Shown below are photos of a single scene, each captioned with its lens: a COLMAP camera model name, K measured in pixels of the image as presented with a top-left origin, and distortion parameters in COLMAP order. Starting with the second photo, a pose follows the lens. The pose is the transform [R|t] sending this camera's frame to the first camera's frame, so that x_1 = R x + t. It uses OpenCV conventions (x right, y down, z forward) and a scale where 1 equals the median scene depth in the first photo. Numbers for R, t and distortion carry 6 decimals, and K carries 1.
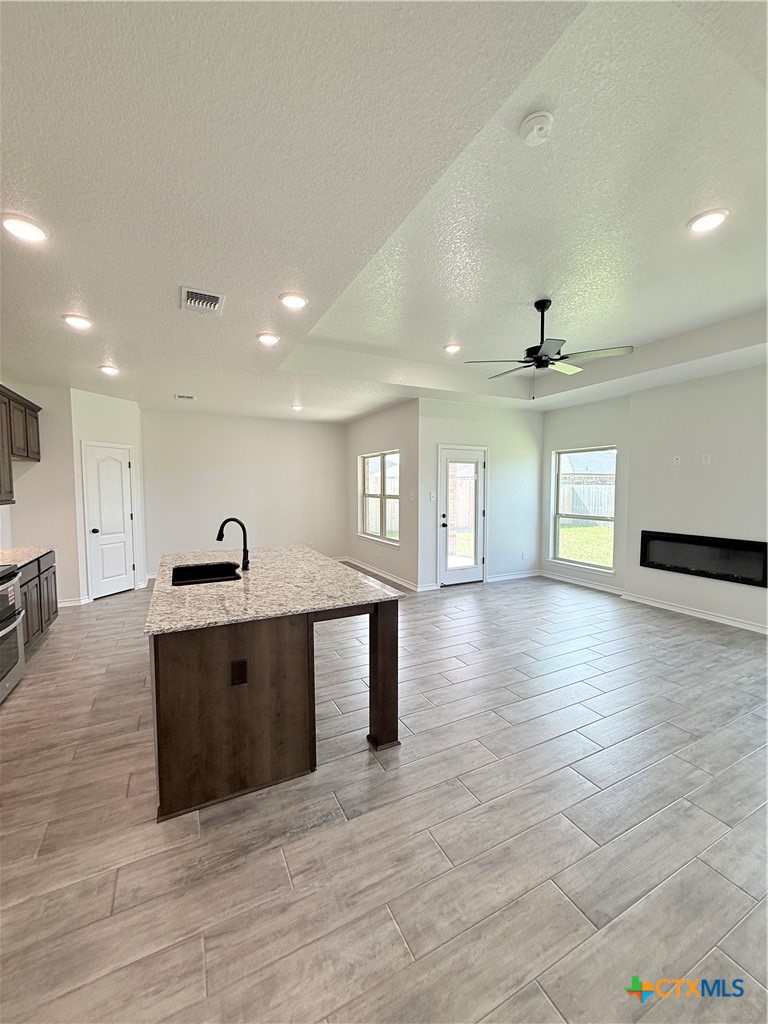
lens RADIAL K [[407.5, 0, 382.4], [0, 407.5, 510.5], [0, 0, 1]] dist [-0.002488, 0.000570]
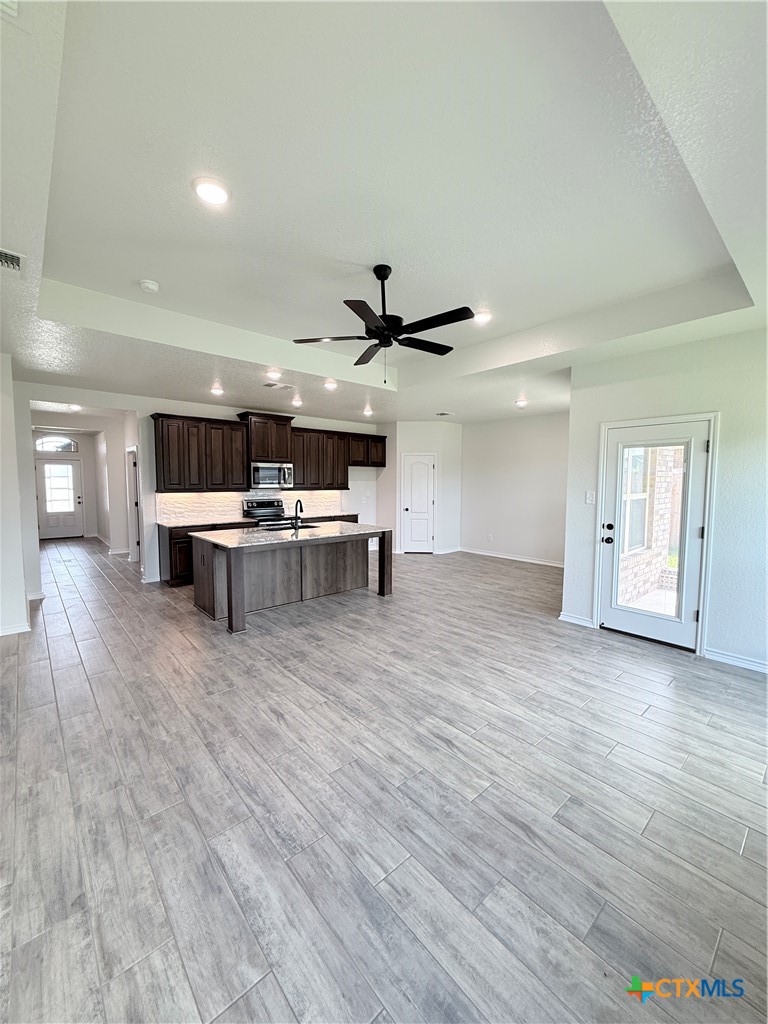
lens RADIAL K [[407.5, 0, 383.5], [0, 407.5, 503.3], [0, 0, 1]] dist [-0.002488, 0.000570]
pose [[0.256420, 0.057189, -0.964872, 1.020723], [-0.061123, 0.997210, 0.042862, -0.045583], [0.964631, 0.047985, 0.259200, 0.645678]]
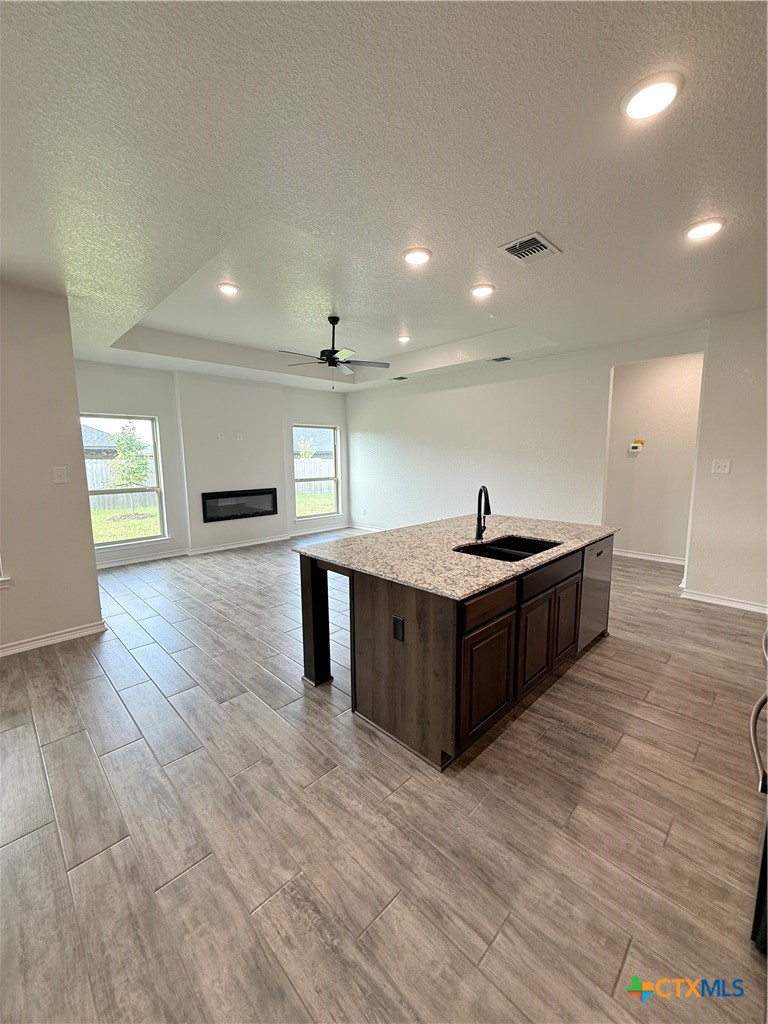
lens RADIAL K [[407.5, 0, 381.4], [0, 407.5, 511.2], [0, 0, 1]] dist [-0.002488, 0.000570]
pose [[-0.305479, -0.125475, 0.943895, -0.827672], [0.069777, 0.985665, 0.153609, -0.058126], [-0.949639, 0.112786, -0.292345, 1.064326]]
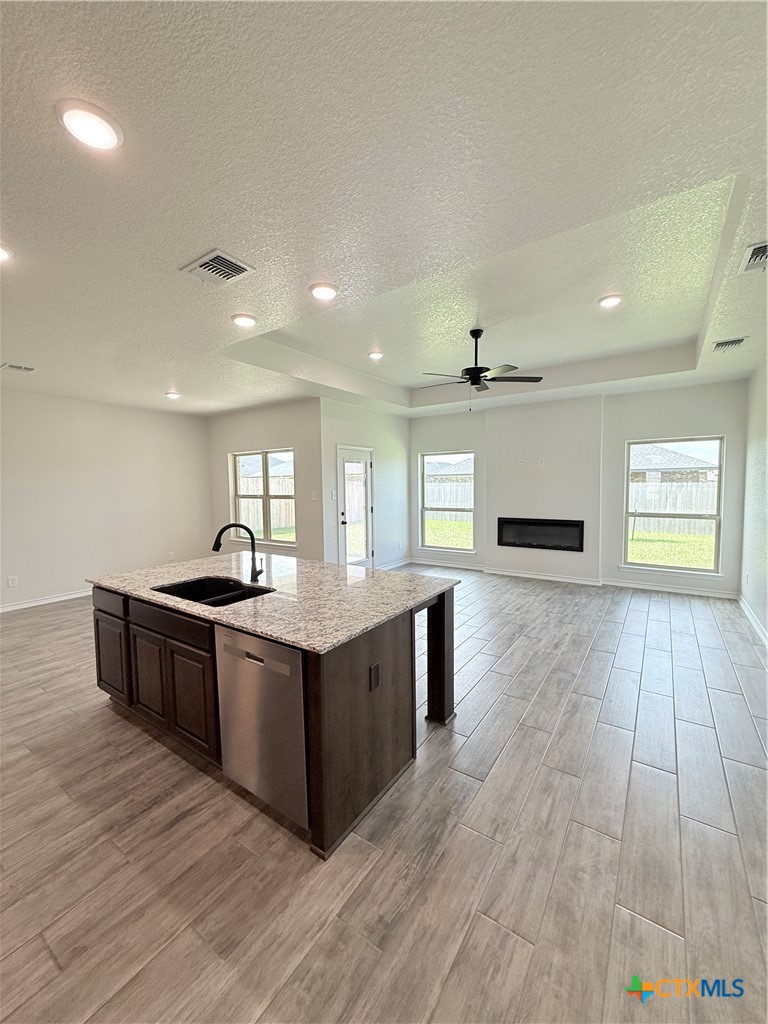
lens RADIAL K [[407.5, 0, 382.6], [0, 407.5, 510.2], [0, 0, 1]] dist [-0.002488, 0.000570]
pose [[0.876948, -0.042106, 0.478738, -0.364797], [0.041658, 0.999065, 0.011563, -0.004871], [-0.478777, 0.009803, 0.877882, 0.061748]]
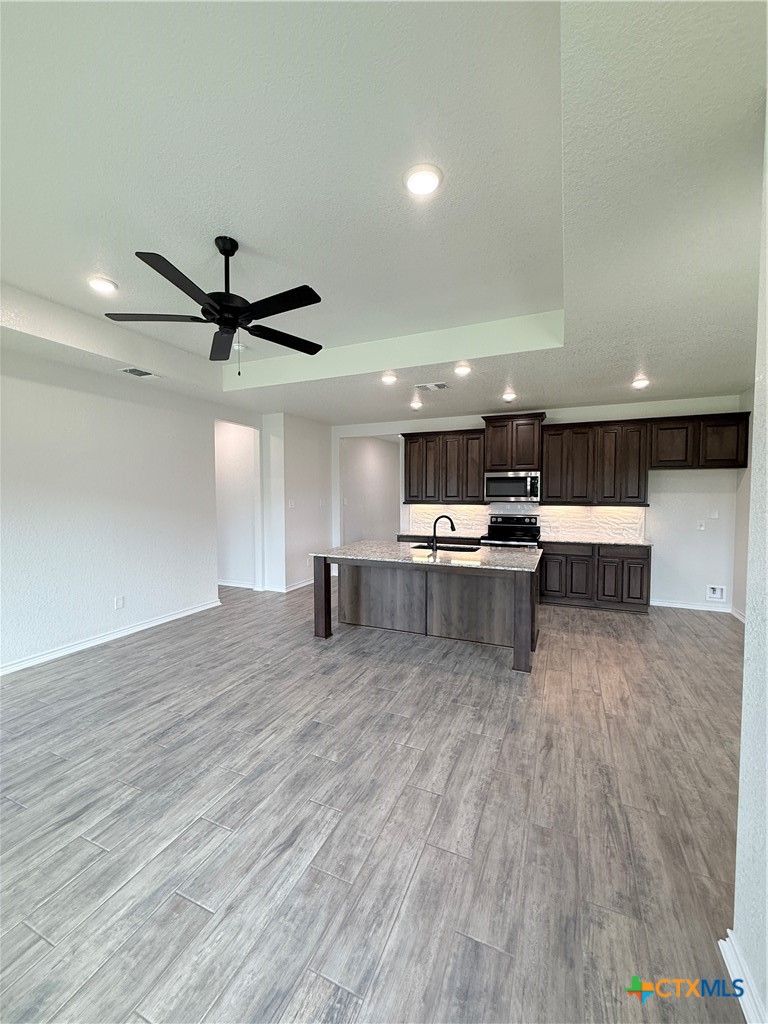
lens RADIAL K [[407.5, 0, 384.6], [0, 407.5, 512.9], [0, 0, 1]] dist [-0.002488, 0.000570]
pose [[-0.771959, 0.035669, -0.634671, 0.524228], [-0.034924, 0.994537, 0.098372, -0.092056], [0.634712, 0.098104, -0.766496, 1.430387]]
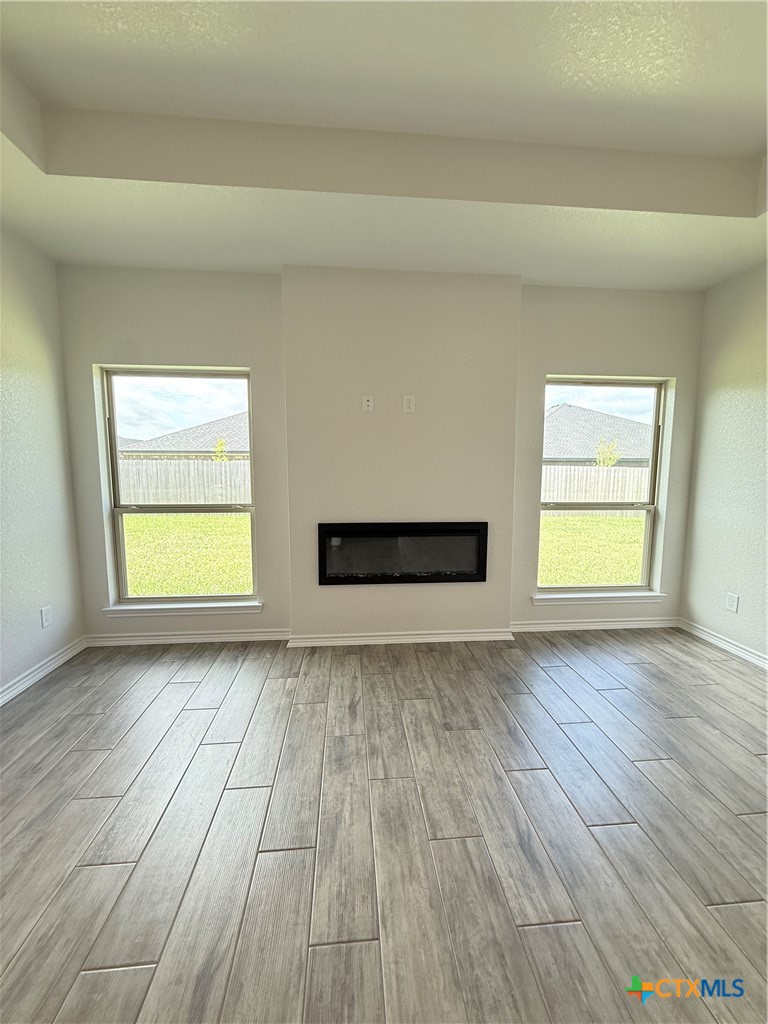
lens RADIAL K [[407.5, 0, 384.0], [0, 407.5, 508.5], [0, 0, 1]] dist [-0.002488, 0.000570]
pose [[0.368577, -0.095445, 0.924684, 0.178772], [0.052465, 0.995265, 0.081818, -0.017402], [-0.928115, 0.018358, 0.371840, 0.871871]]
